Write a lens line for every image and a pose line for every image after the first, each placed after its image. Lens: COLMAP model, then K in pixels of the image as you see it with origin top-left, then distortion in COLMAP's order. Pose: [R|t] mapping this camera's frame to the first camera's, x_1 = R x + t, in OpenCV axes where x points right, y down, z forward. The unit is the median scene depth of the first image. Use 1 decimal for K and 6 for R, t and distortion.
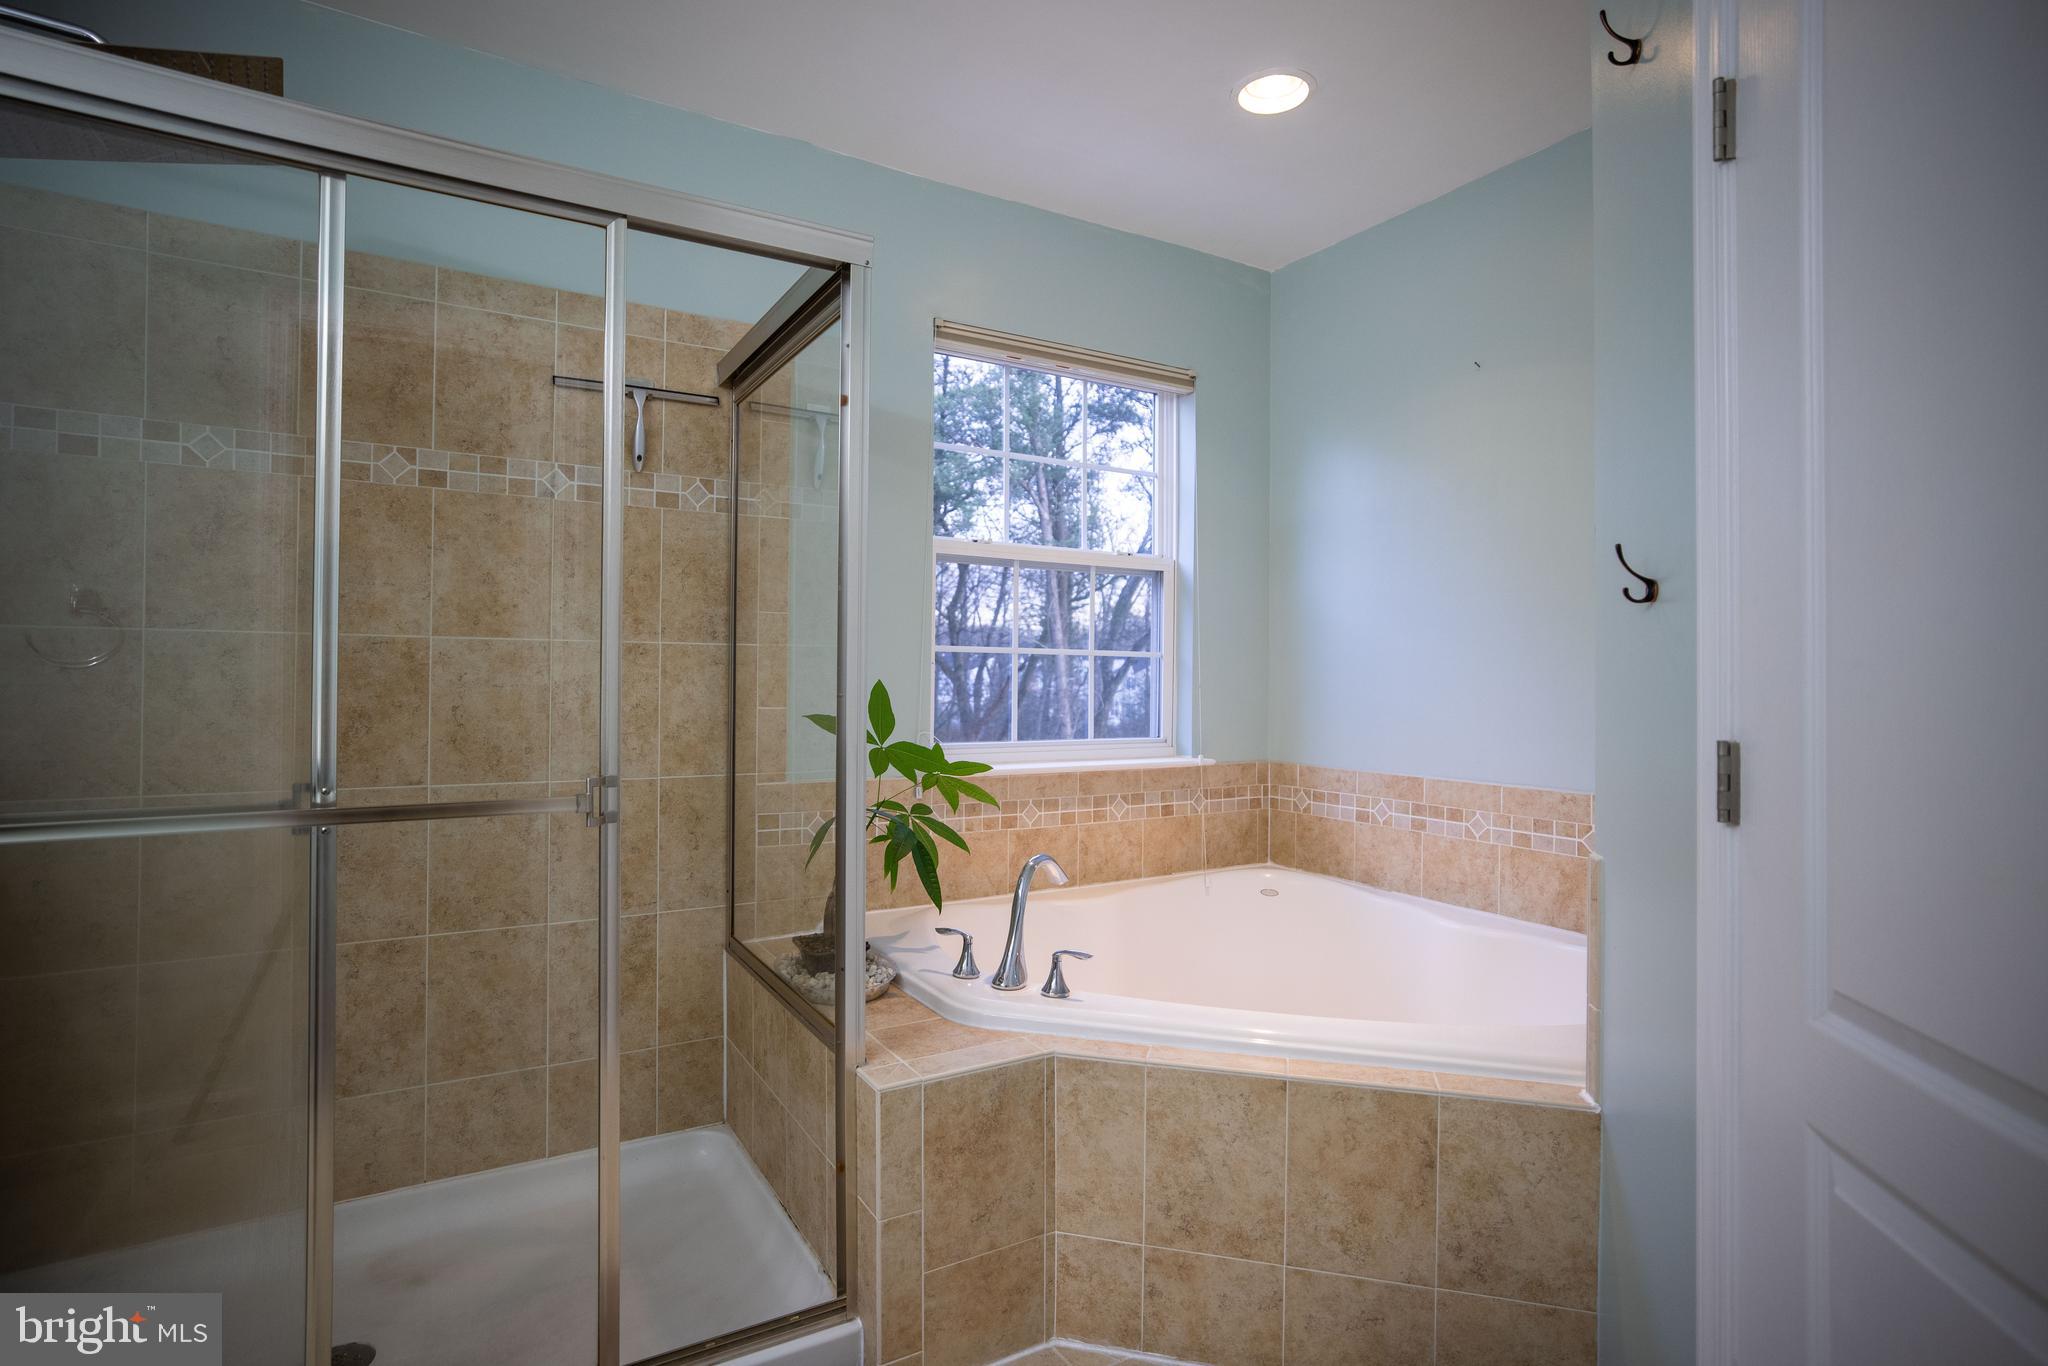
lens RADIAL K [[1070.0, 0, 1026.5], [0, 1070.0, 678.0], [0, 0, 1]] dist [0.024107, 0.000230]
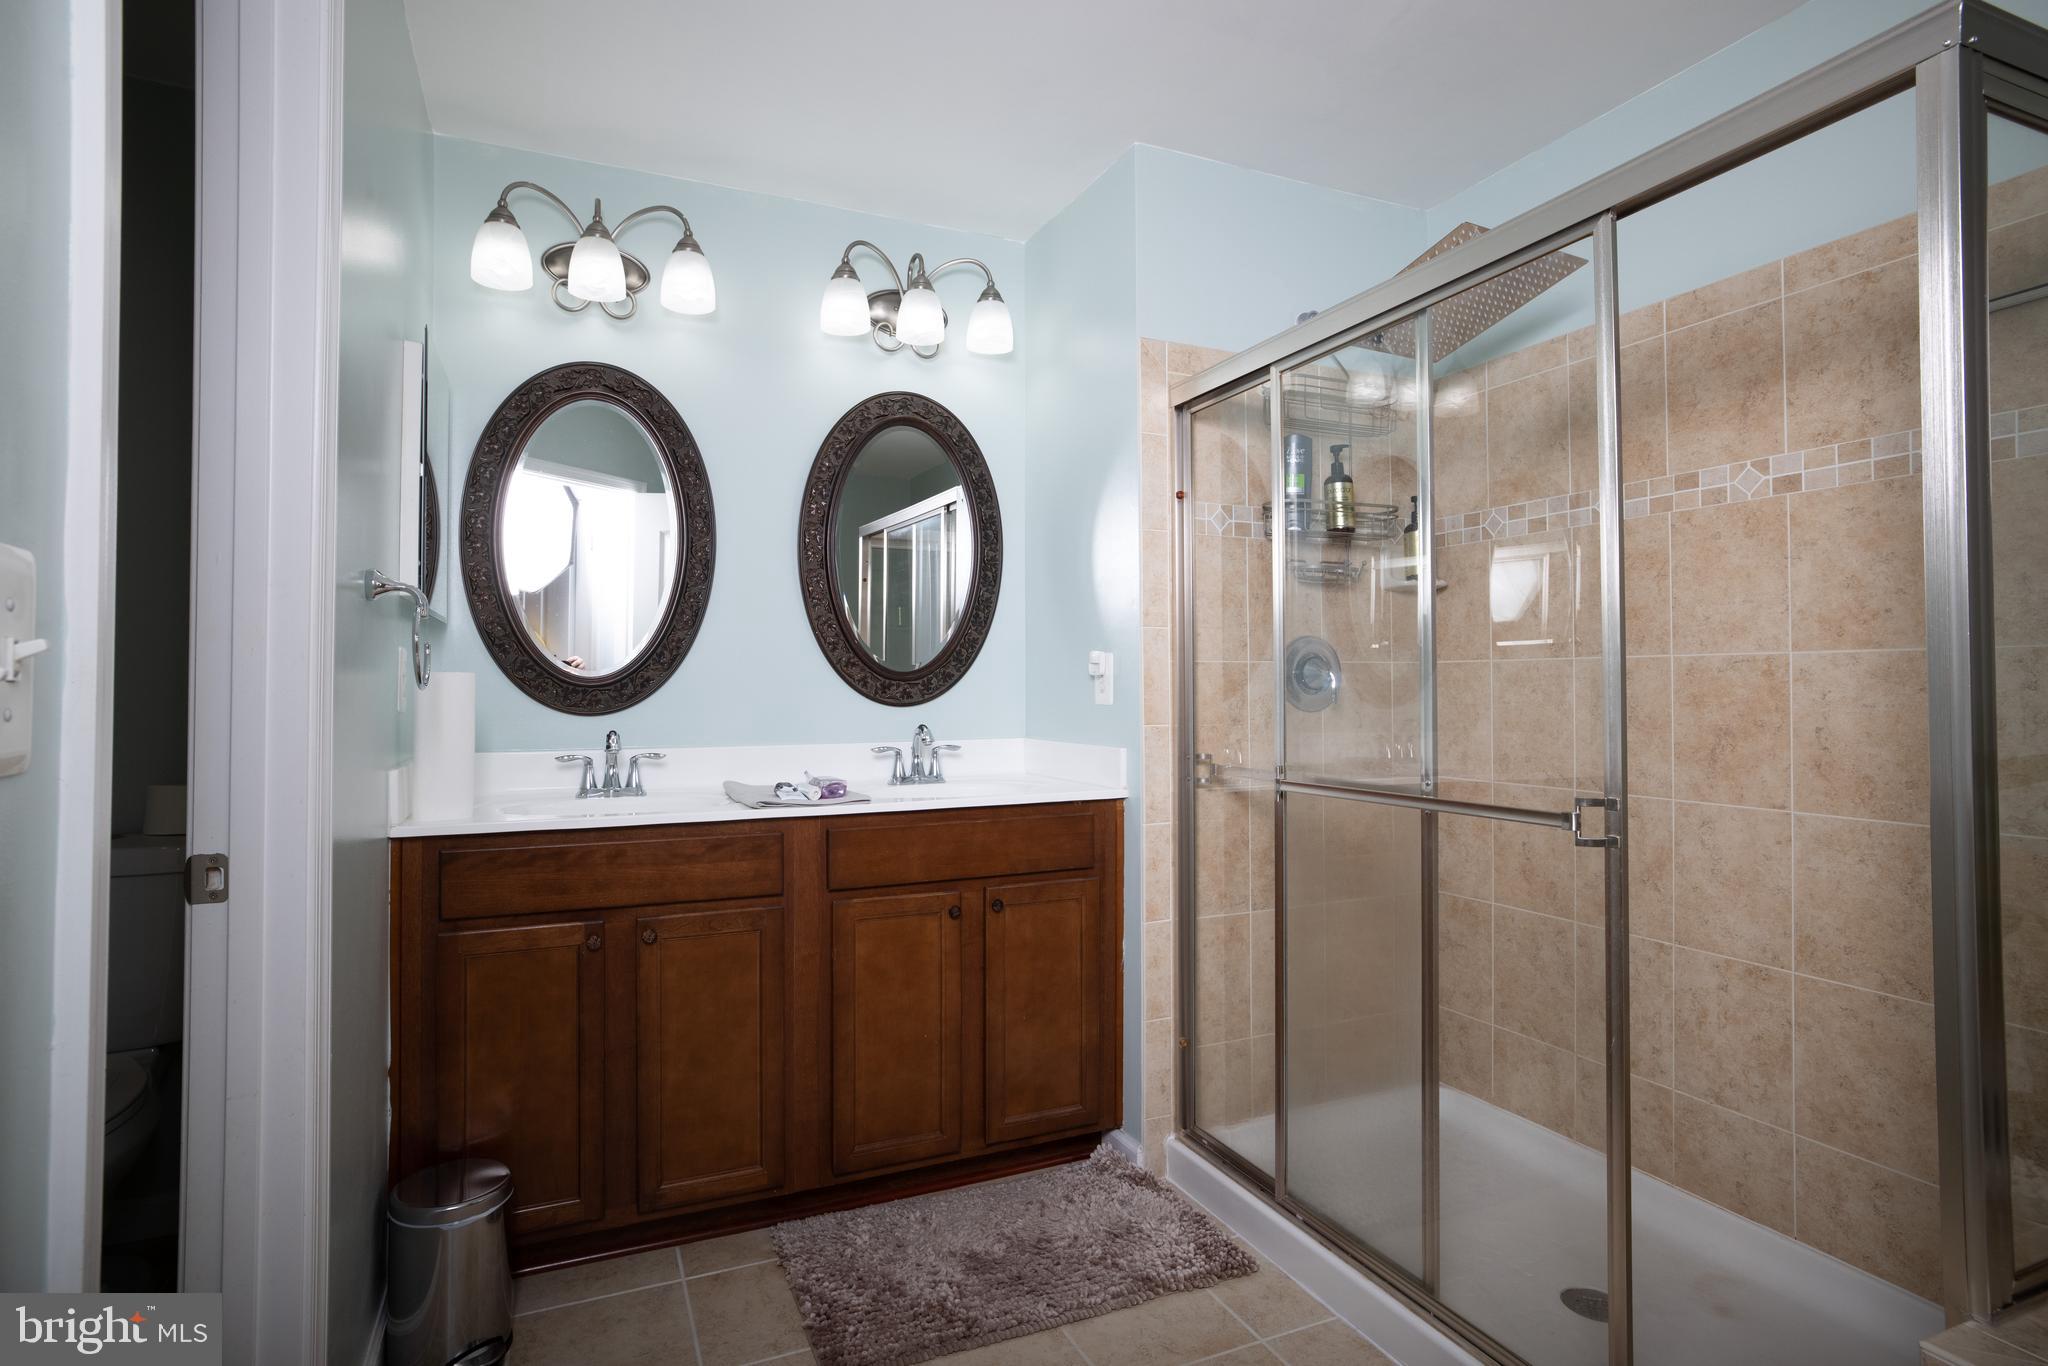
lens RADIAL K [[1070.0, 0, 1019.4], [0, 1070.0, 669.3], [0, 0, 1]] dist [0.024107, 0.000230]
pose [[-0.118160, -0.023889, -0.992707, 0.463641], [0.004725, 0.999686, -0.024619, -0.003677], [0.992983, -0.007600, -0.118010, 0.448713]]
